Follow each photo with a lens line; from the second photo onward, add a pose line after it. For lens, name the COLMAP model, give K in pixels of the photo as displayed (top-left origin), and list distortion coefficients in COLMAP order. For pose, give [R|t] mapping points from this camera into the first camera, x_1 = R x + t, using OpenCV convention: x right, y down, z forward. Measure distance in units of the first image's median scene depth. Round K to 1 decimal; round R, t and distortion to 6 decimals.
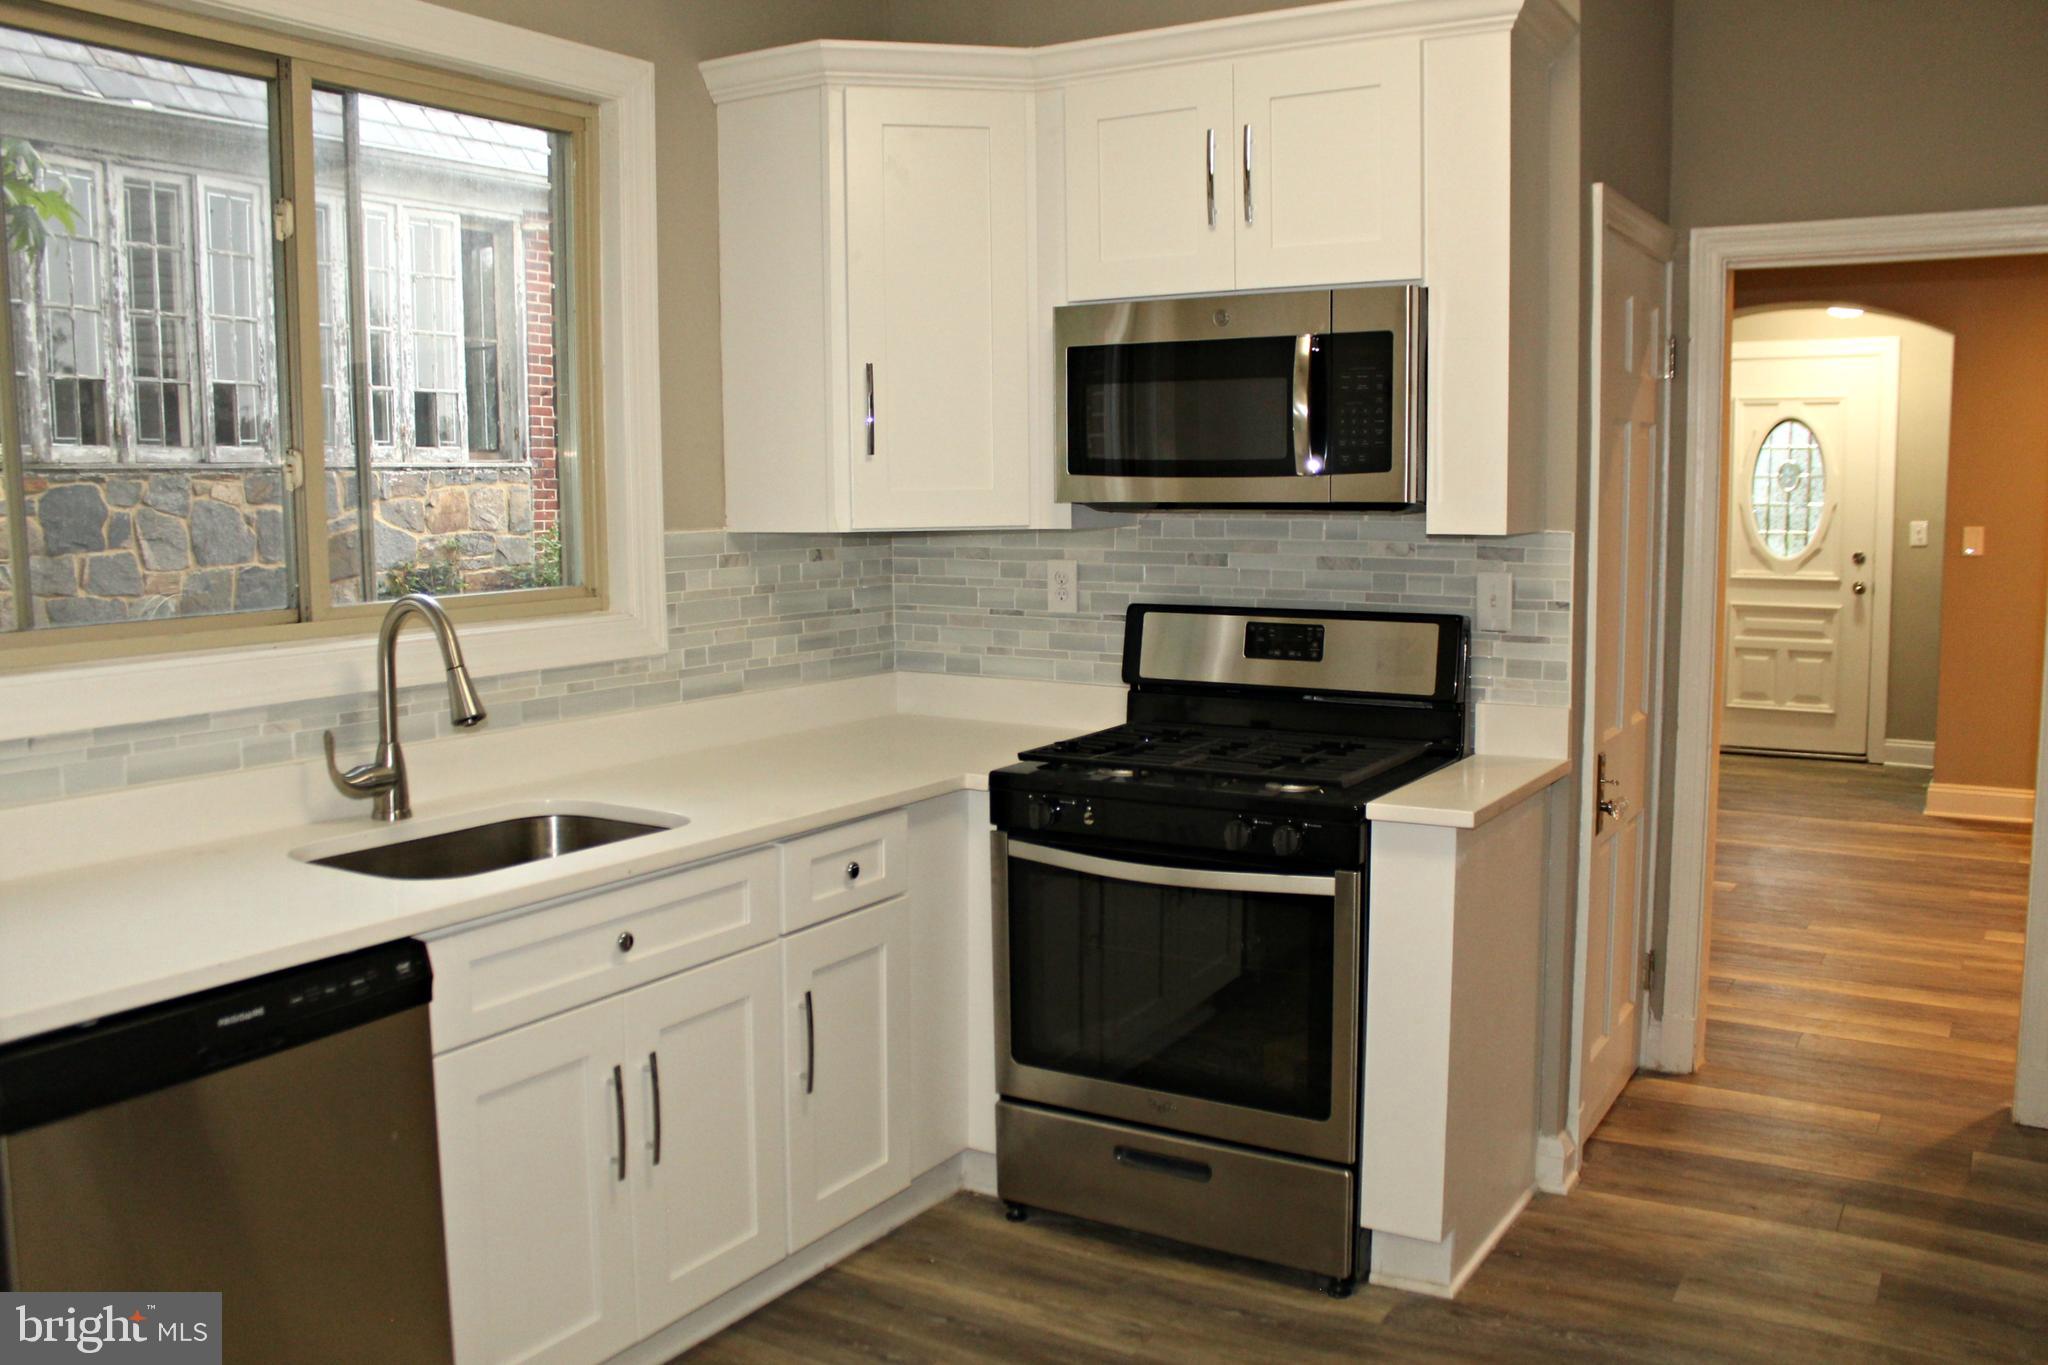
lens RADIAL K [[1707.7, 0, 1136.6], [0, 1707.7, 663.9], [0, 0, 1]] dist [-0.160759, 0.135974]
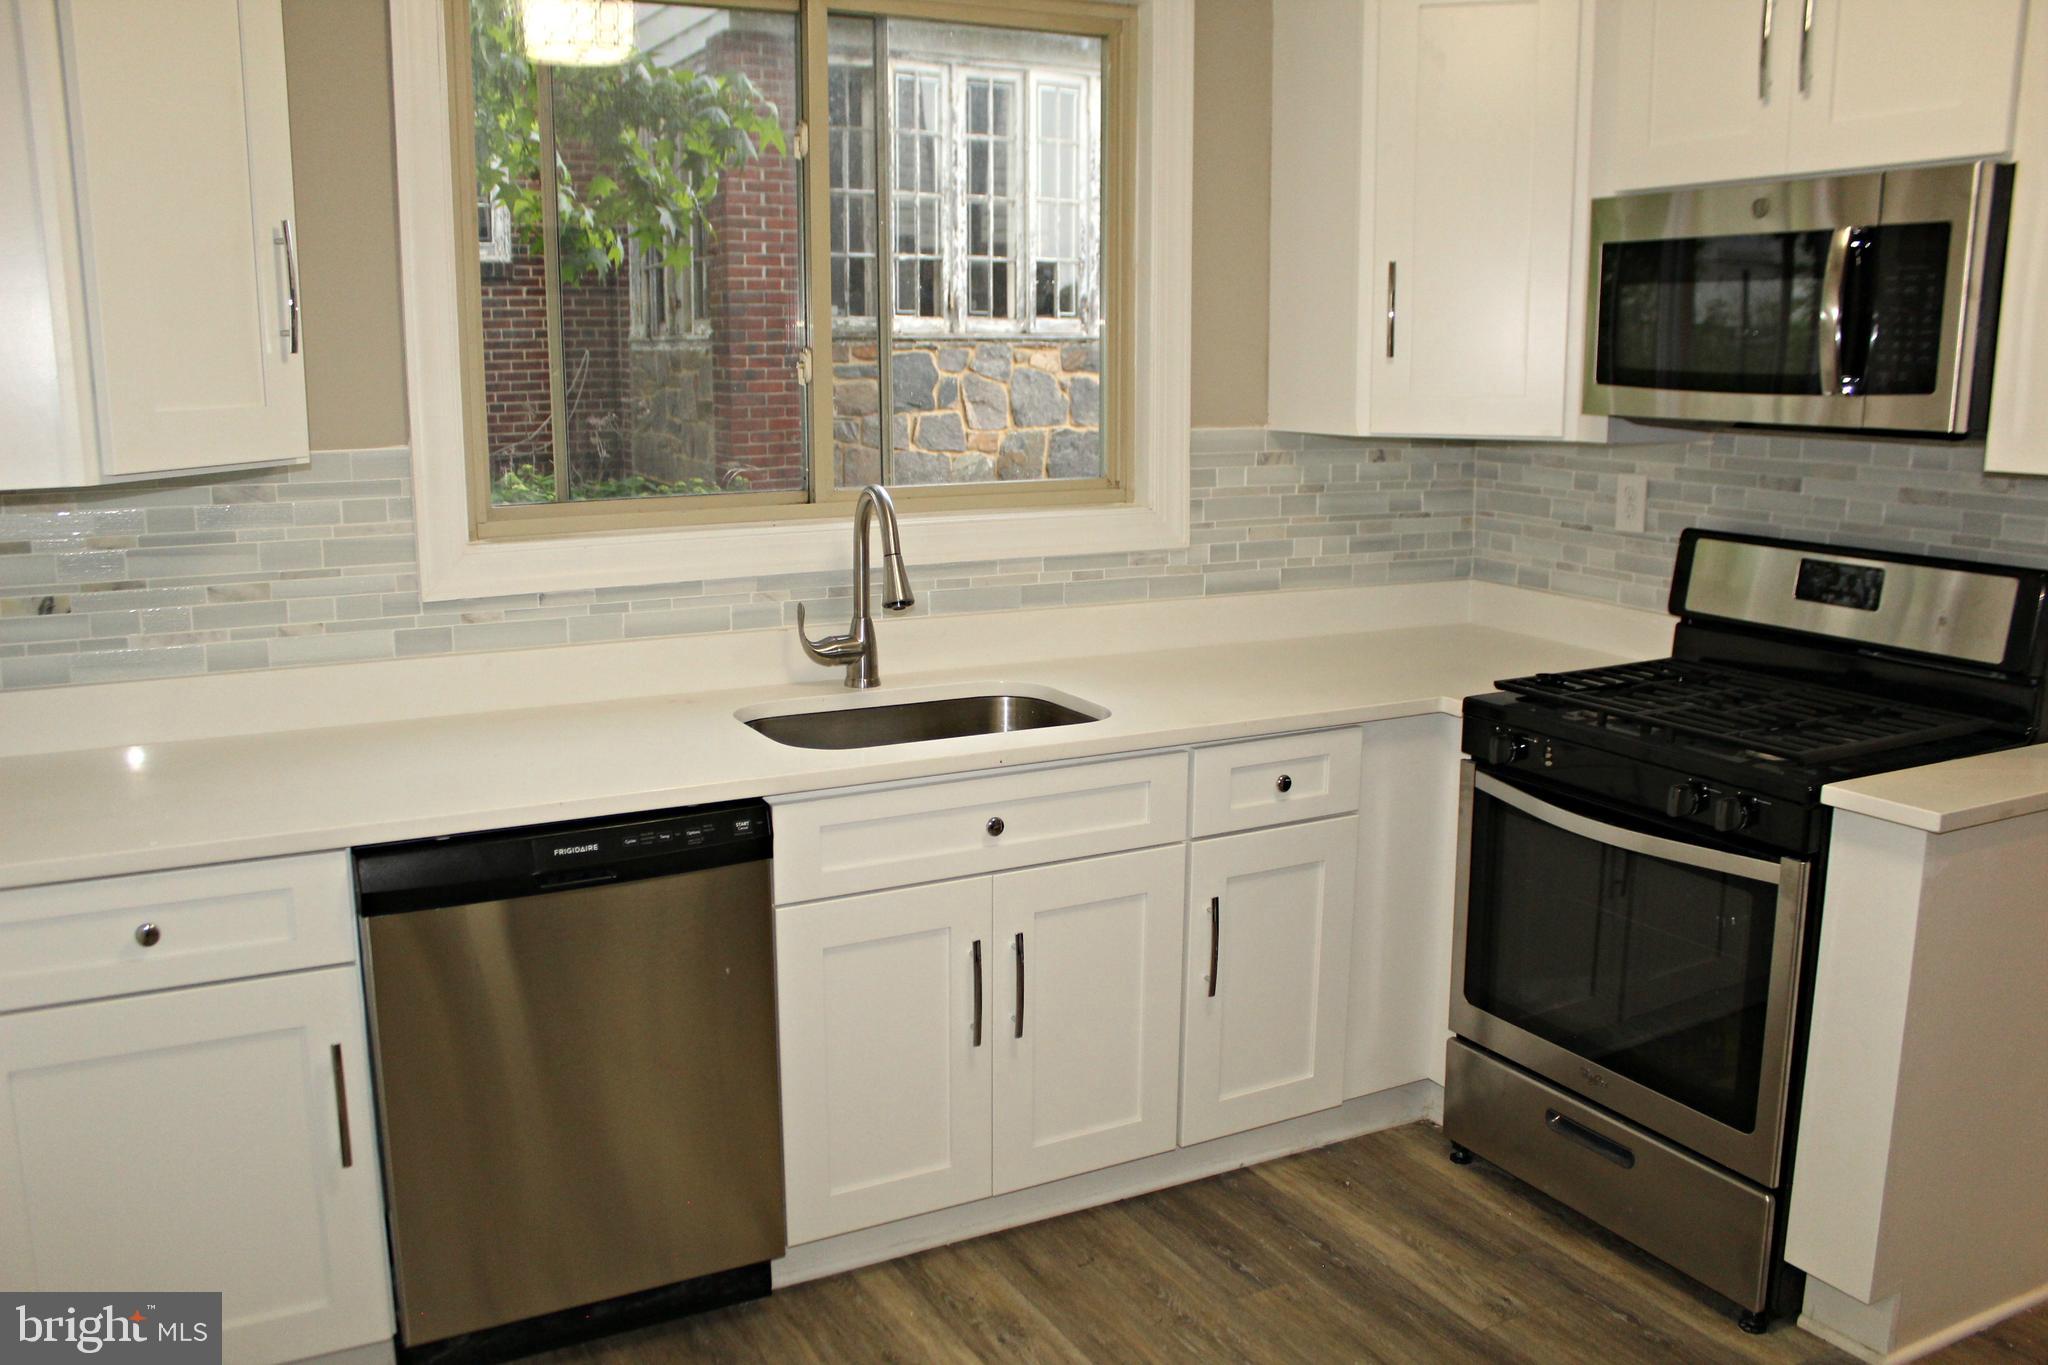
lens RADIAL K [[1707.7, 0, 1030.5], [0, 1707.7, 689.1], [0, 0, 1]] dist [-0.160759, 0.135974]
pose [[0.857001, 0.106603, -0.504167, 0.185939], [-0.062061, 0.992599, 0.104385, -0.025570], [0.511563, -0.058169, 0.857274, 0.072198]]
